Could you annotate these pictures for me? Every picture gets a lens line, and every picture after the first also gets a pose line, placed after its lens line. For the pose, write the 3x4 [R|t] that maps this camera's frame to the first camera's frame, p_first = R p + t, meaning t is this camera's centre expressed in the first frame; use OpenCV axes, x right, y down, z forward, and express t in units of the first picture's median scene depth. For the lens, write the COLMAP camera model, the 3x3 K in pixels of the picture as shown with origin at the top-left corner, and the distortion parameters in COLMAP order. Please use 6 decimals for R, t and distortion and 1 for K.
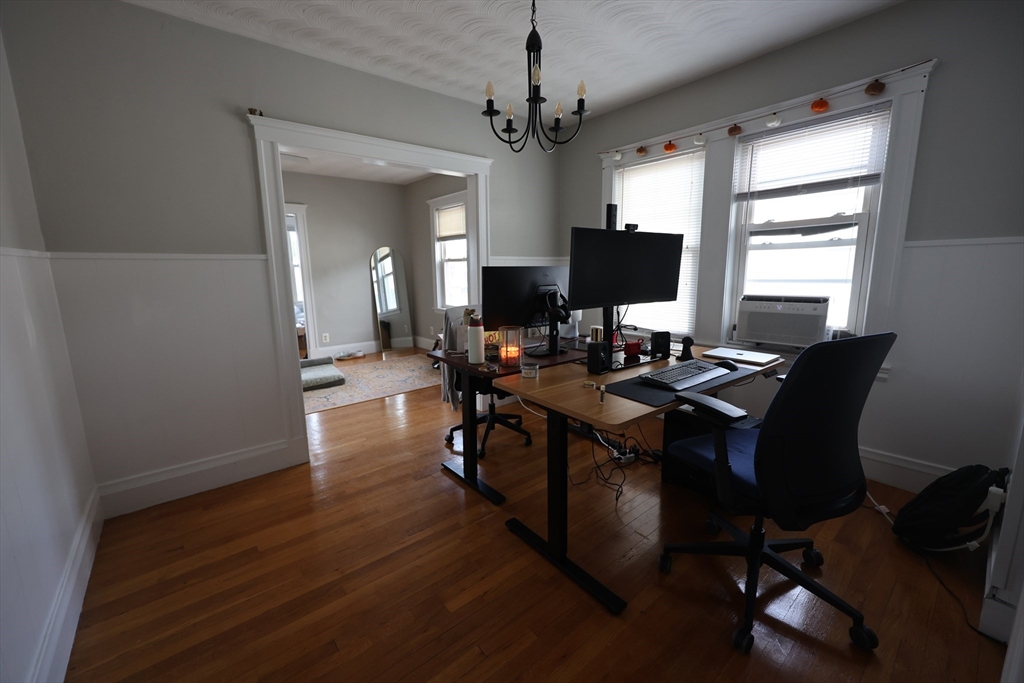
lens RADIAL K [[409.0, 0, 509.2], [0, 409.0, 343.9], [0, 0, 1]] dist [-0.007326, 0.000816]
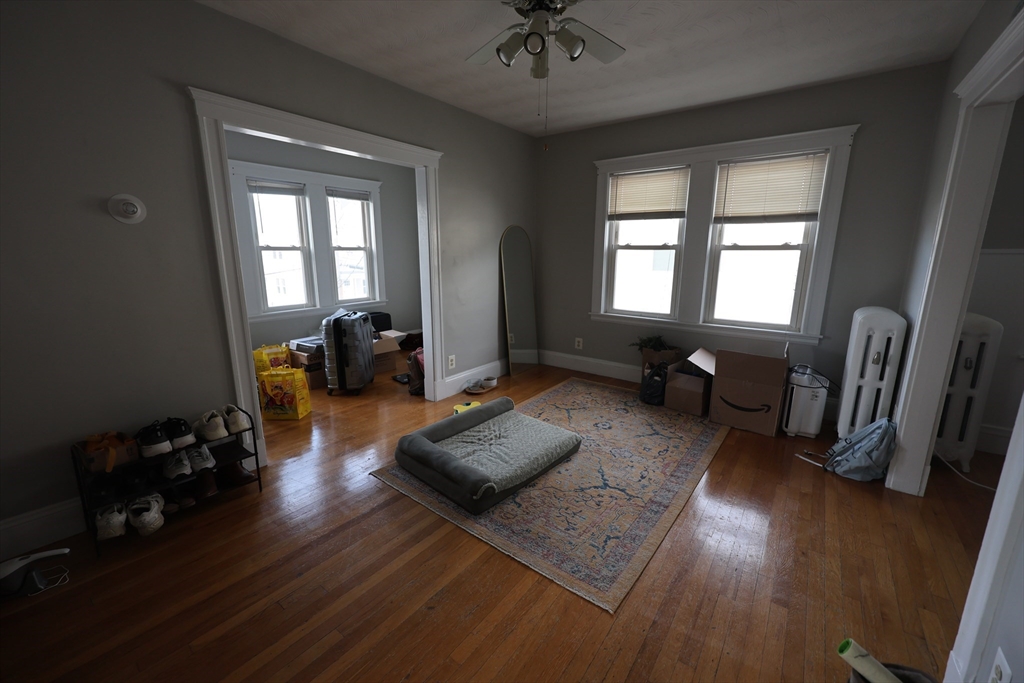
lens RADIAL K [[409.0, 0, 516.5], [0, 409.0, 339.0], [0, 0, 1]] dist [-0.007326, 0.000816]
pose [[0.969369, -0.032244, 0.243483, -0.504993], [0.024616, 0.999108, 0.034309, -0.071301], [-0.244372, -0.027264, 0.969298, 0.339433]]
